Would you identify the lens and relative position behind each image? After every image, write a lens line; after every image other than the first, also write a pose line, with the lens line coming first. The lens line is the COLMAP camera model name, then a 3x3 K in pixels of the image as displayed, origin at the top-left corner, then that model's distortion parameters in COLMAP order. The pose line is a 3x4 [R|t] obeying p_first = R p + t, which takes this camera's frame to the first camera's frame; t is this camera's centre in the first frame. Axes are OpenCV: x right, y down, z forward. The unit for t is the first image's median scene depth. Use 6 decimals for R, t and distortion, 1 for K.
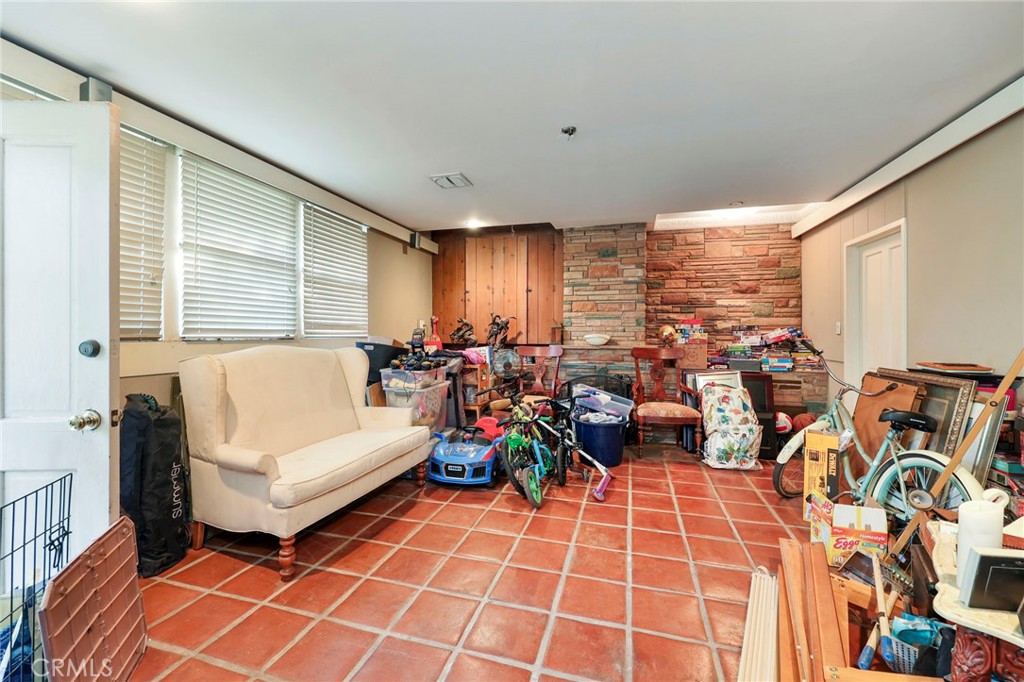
lens RADIAL K [[418.1, 0, 509.5], [0, 418.1, 337.1], [0, 0, 1]] dist [0.000390, -0.000003]
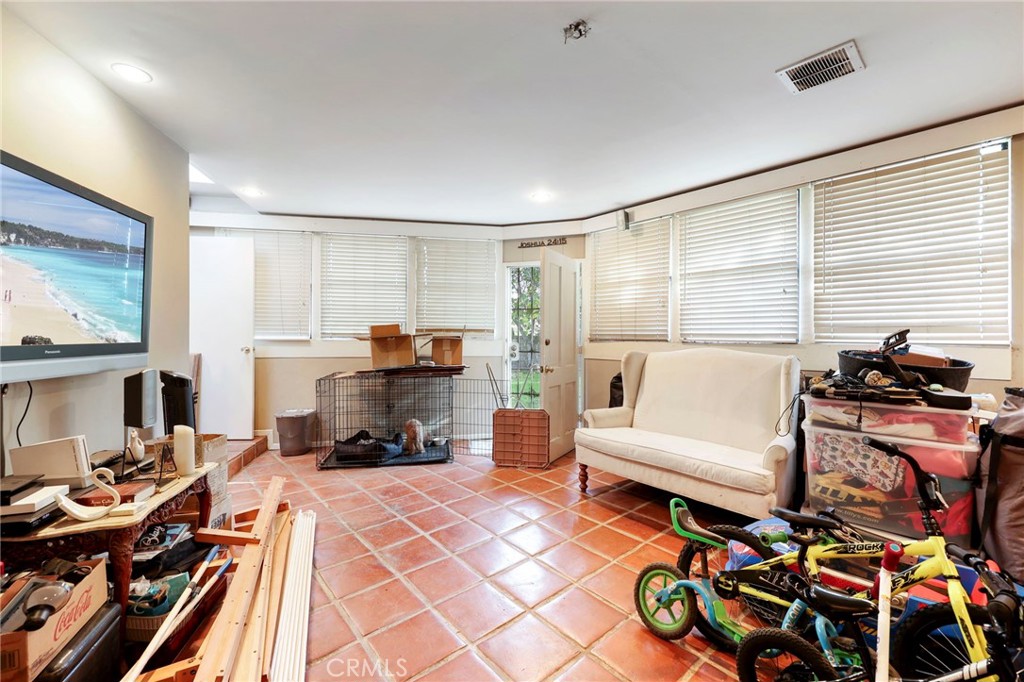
lens RADIAL K [[418.1, 0, 509.5], [0, 418.1, 337.1], [0, 0, 1]] dist [0.000390, -0.000003]
pose [[-0.547189, -0.002516, -0.837005, 0.737645], [-0.012066, 0.999915, 0.004883, -0.008885], [0.836922, 0.012772, -0.547173, 1.254298]]
